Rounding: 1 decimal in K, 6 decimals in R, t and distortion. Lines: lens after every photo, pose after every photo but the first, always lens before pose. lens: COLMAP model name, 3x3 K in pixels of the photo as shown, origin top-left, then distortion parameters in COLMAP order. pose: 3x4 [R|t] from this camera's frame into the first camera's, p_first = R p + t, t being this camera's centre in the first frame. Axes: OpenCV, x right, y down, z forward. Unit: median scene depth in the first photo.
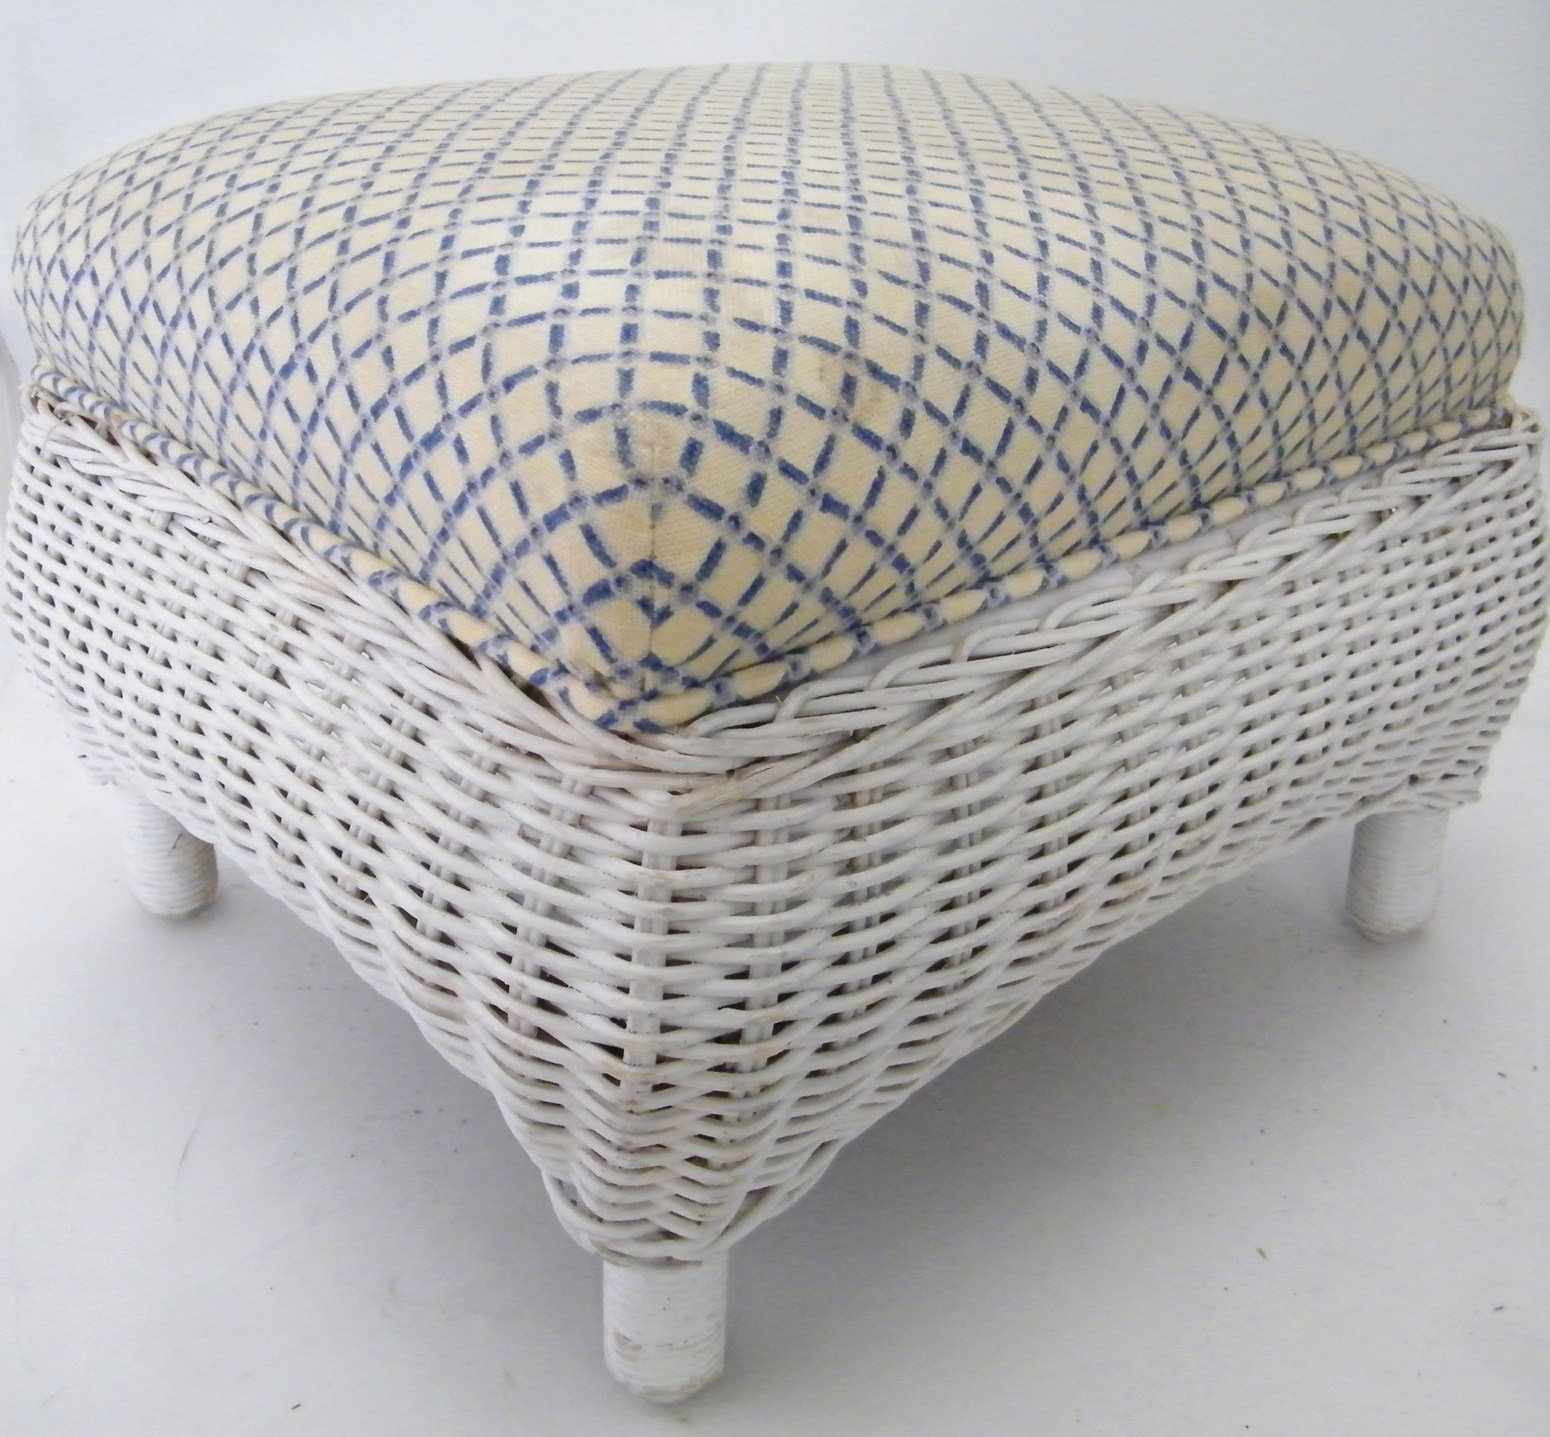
lens RADIAL K [[1317.3, 0, 789.2], [0, 1317.3, 716.2], [0, 0, 1]] dist [-0.097983, 0.001499]
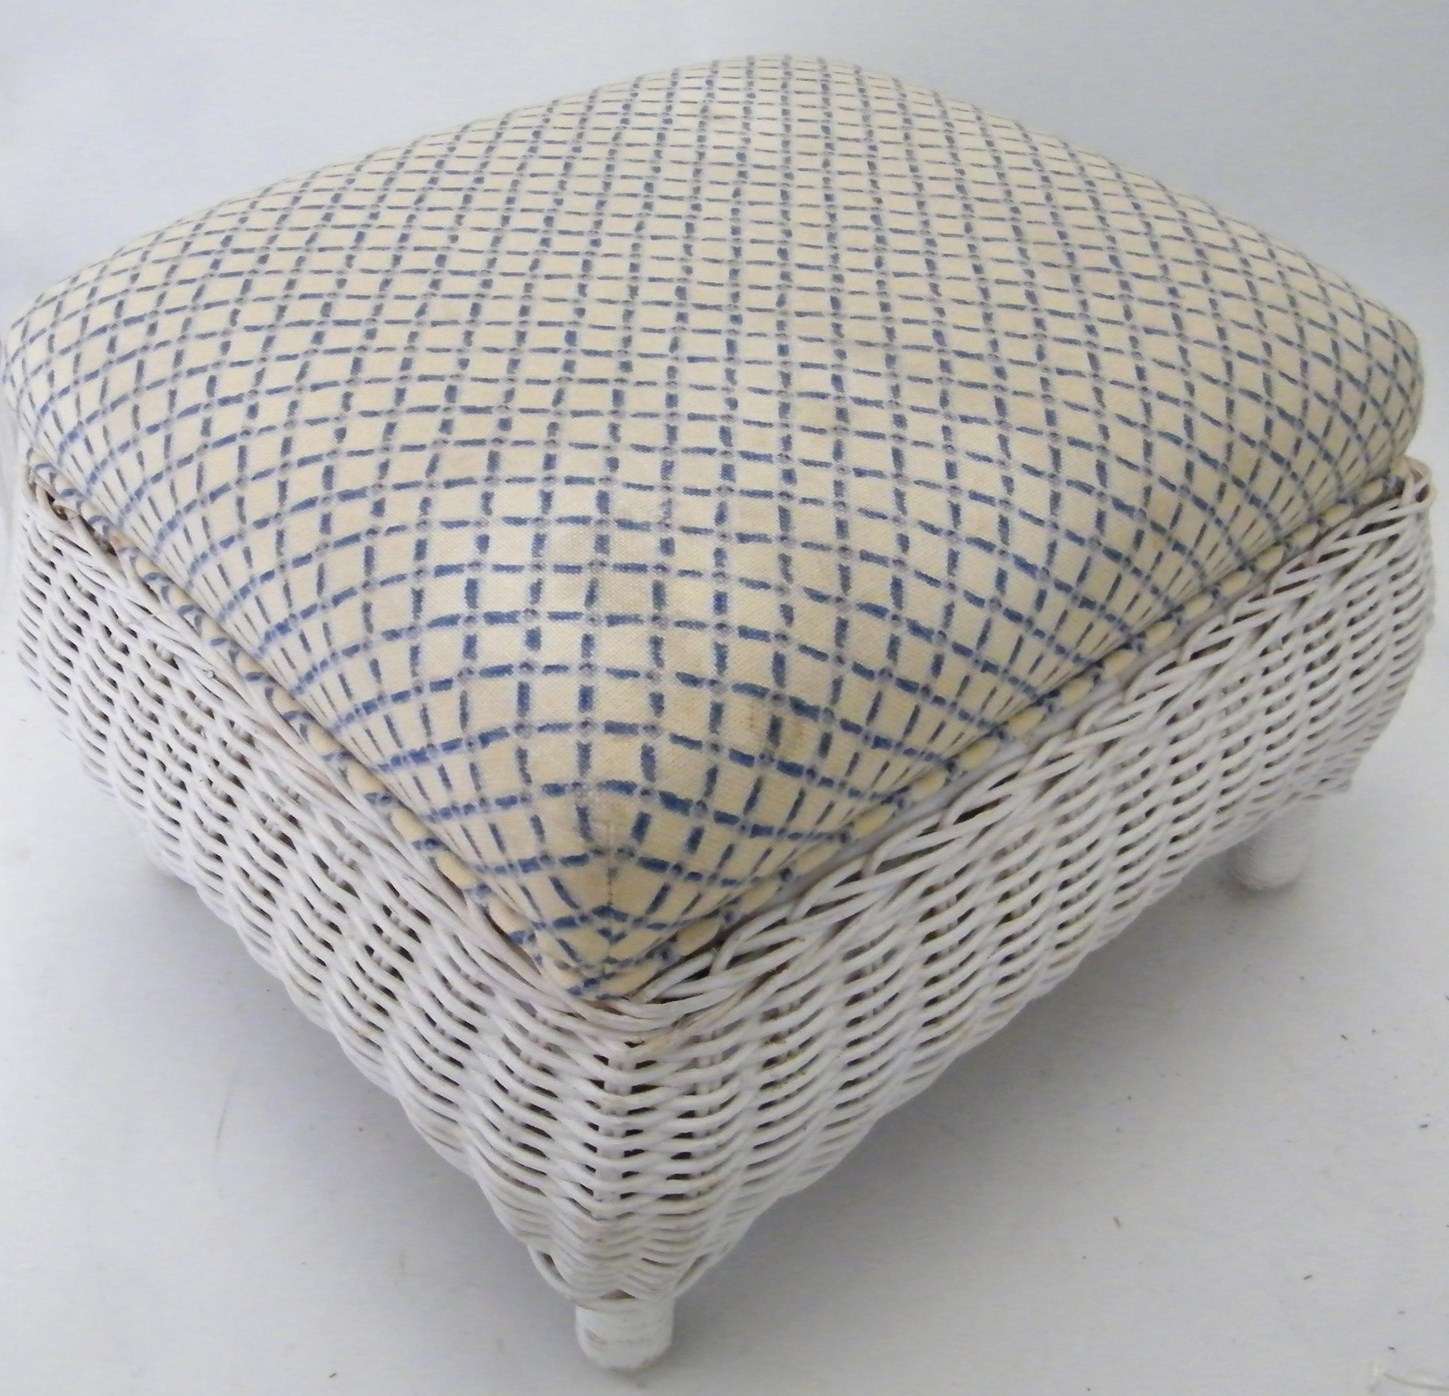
lens RADIAL K [[1260.7, 0, 724.5], [0, 1260.7, 698.0], [0, 0, 1]] dist [-0.100336, 0.007495]
pose [[0.999959, 0.004802, -0.007662, 0.008614], [-0.003406, 0.984950, 0.172808, -0.447836], [0.008376, -0.172775, 0.984926, -0.095884]]
